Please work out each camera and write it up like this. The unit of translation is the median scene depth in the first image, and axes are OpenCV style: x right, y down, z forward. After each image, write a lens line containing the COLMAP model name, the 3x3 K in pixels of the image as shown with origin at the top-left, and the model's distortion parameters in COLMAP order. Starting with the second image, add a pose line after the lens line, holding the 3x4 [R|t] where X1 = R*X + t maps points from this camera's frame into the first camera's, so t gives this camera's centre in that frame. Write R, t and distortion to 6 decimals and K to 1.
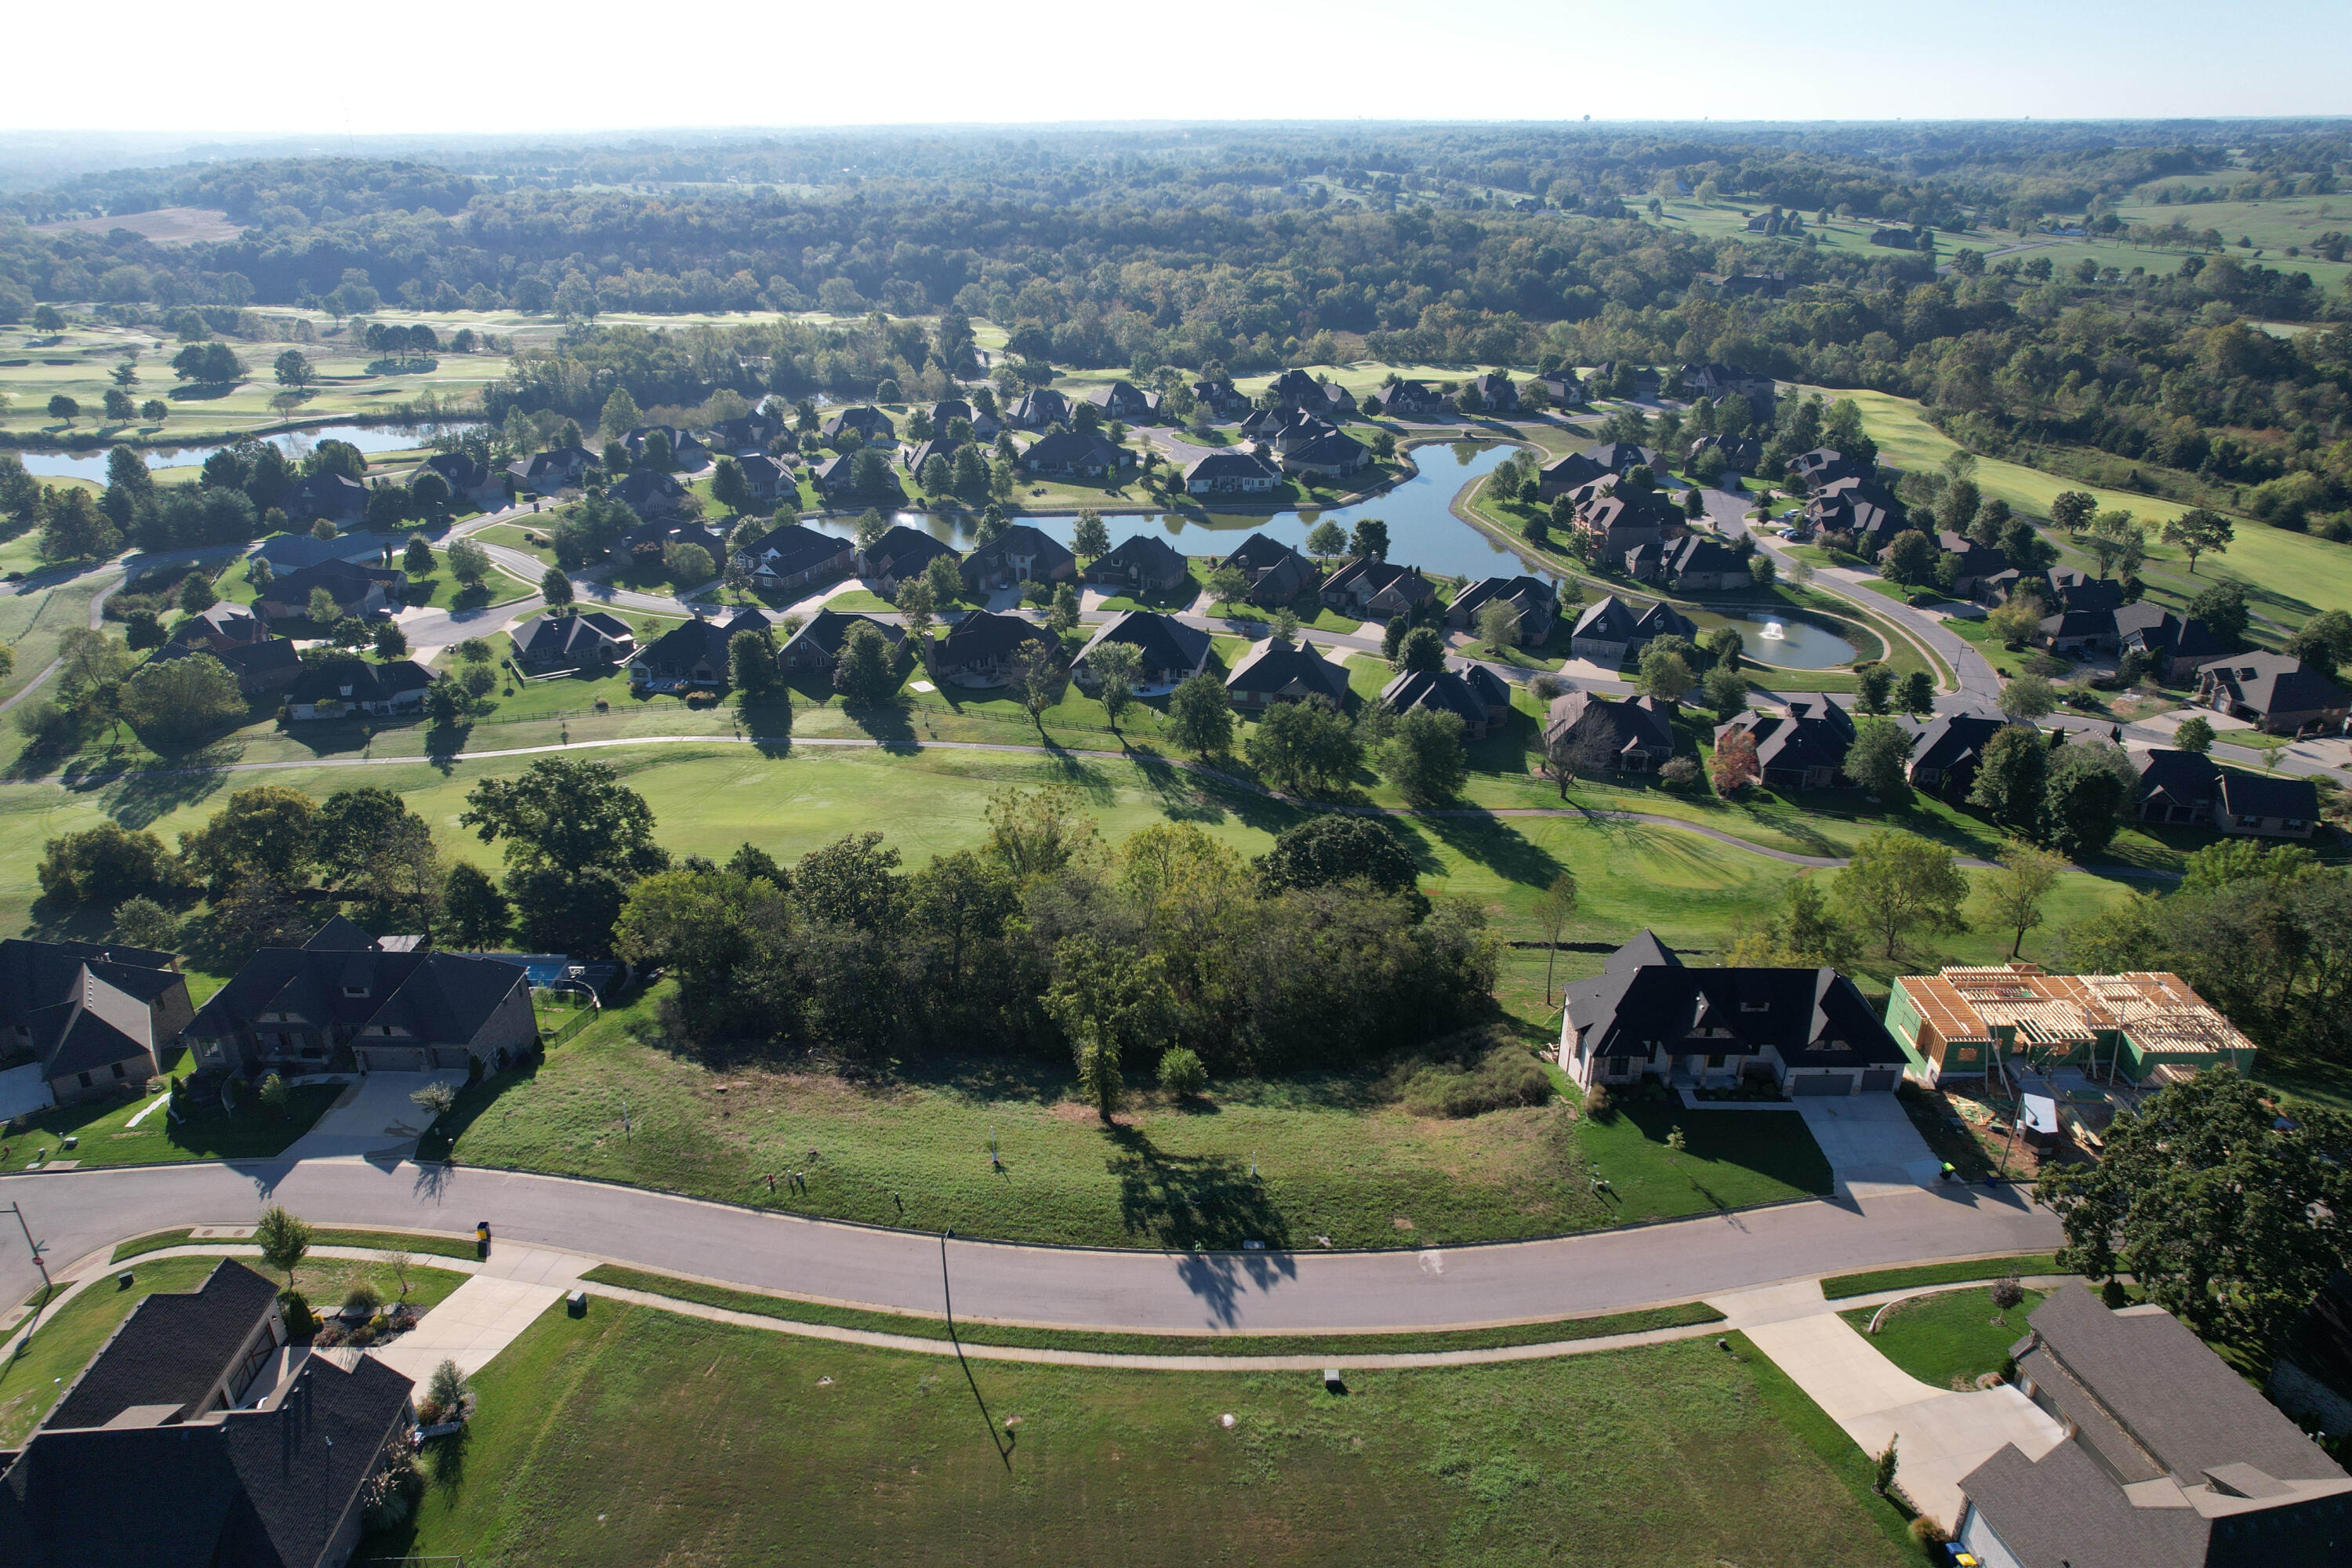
lens RADIAL K [[1505.0, 0, 1175.0], [0, 1505.0, 788.8], [0, 0, 1]] dist [-0.070151, 0.062395]
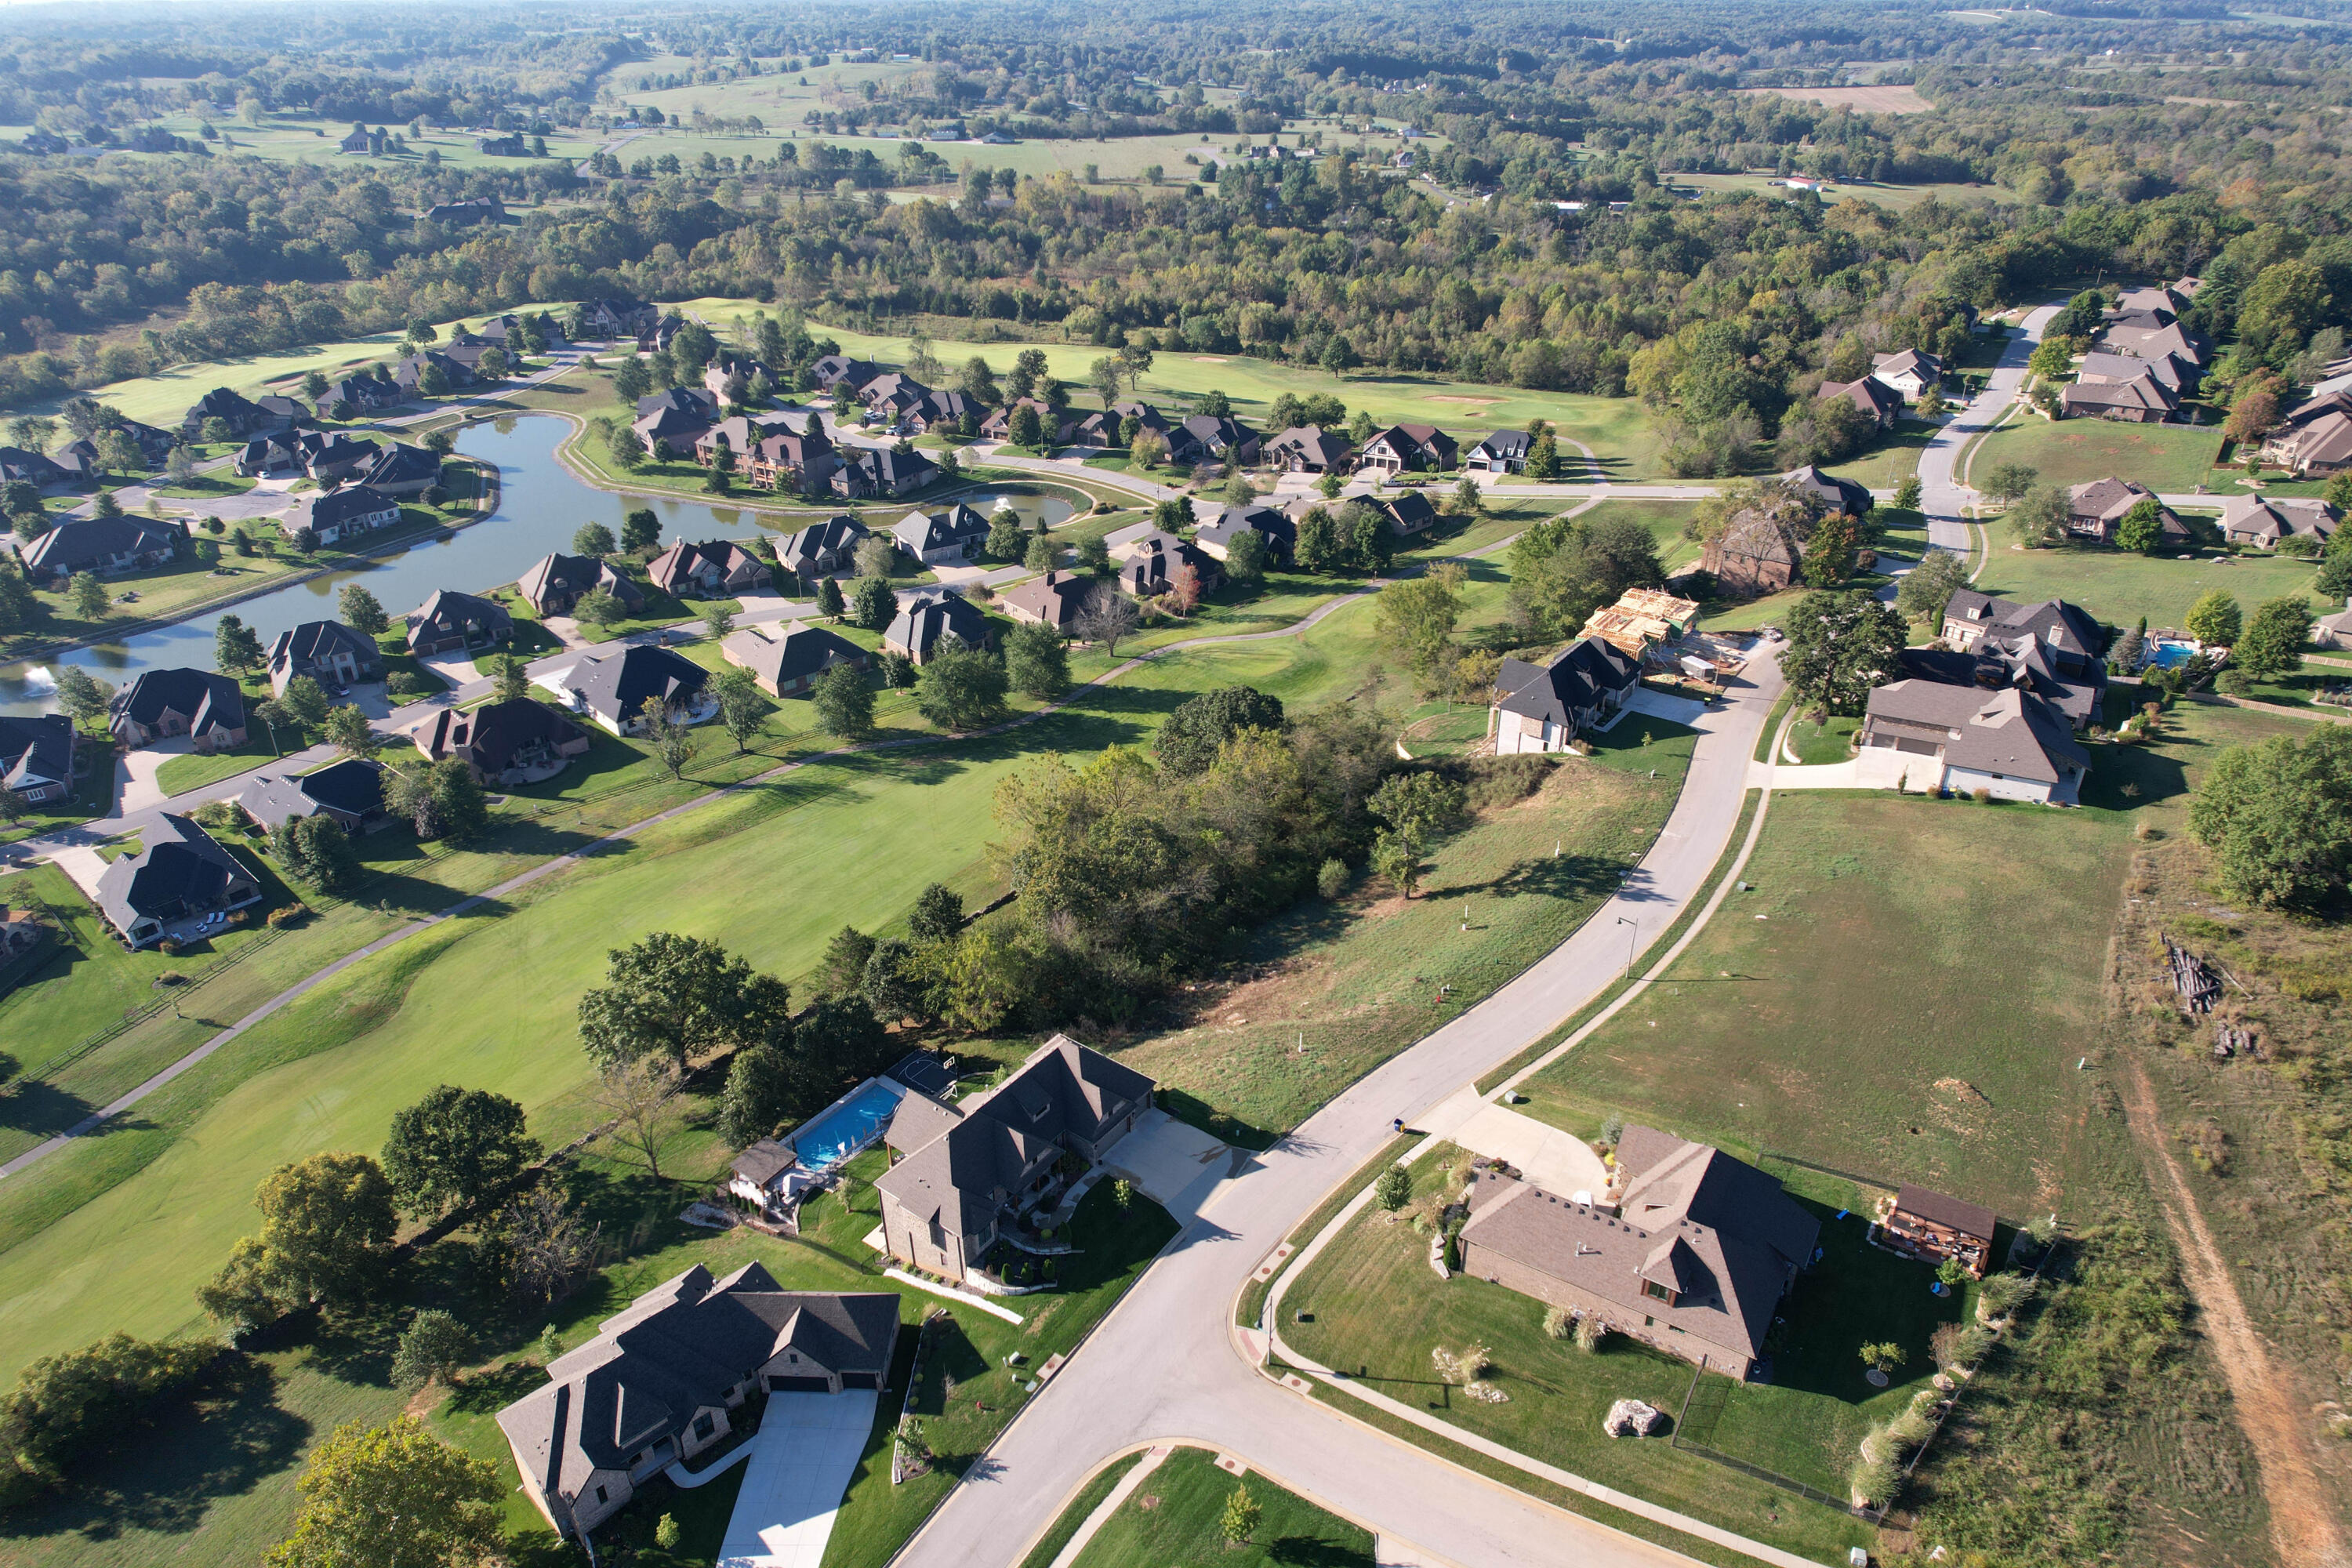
lens RADIAL K [[1505.0, 0, 1170.5], [0, 1505.0, 801.6], [0, 0, 1]] dist [-0.070151, 0.062395]
pose [[0.578853, -0.397490, 0.711991, -1.437407], [0.341700, 0.911027, 0.230804, -0.341168], [-0.740385, 0.109686, 0.663173, 0.249057]]
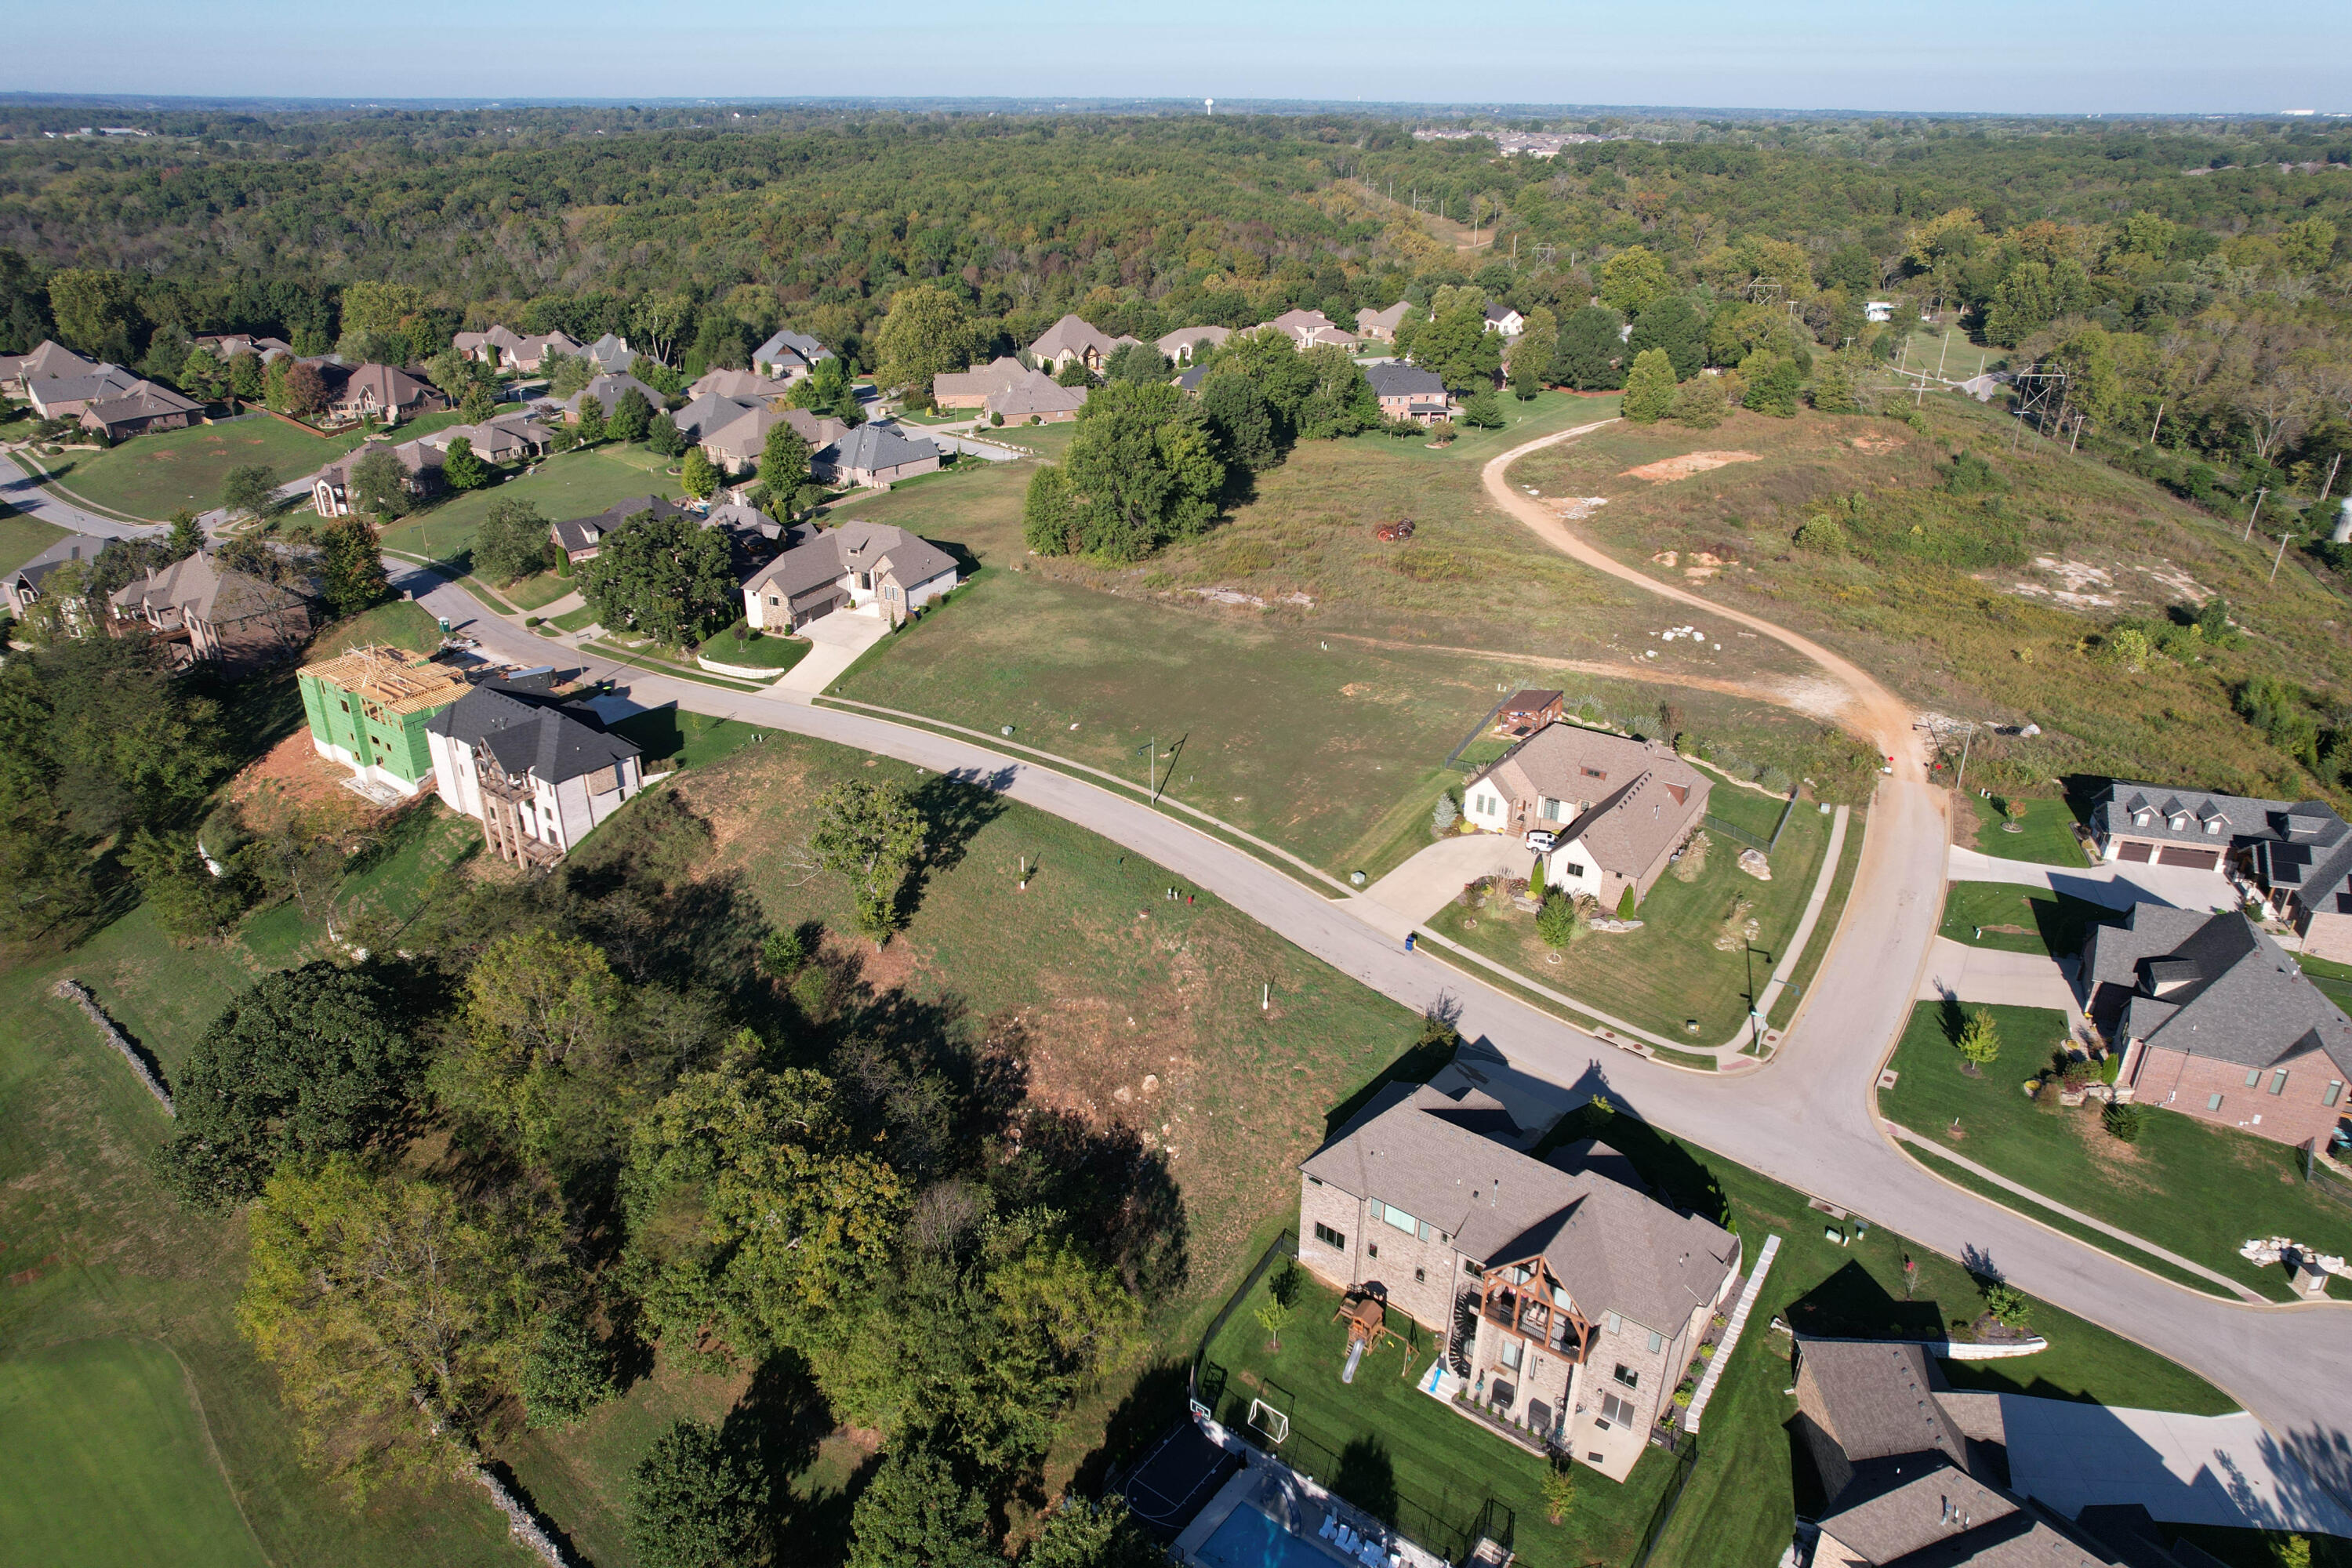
lens RADIAL K [[1505.0, 0, 1172.9], [0, 1505.0, 783.1], [0, 0, 1]] dist [-0.070151, 0.062395]
pose [[-0.806929, -0.247575, 0.536258, -0.954905], [0.241976, 0.689659, 0.682508, -0.691589], [-0.538807, 0.680497, -0.496599, 1.659724]]
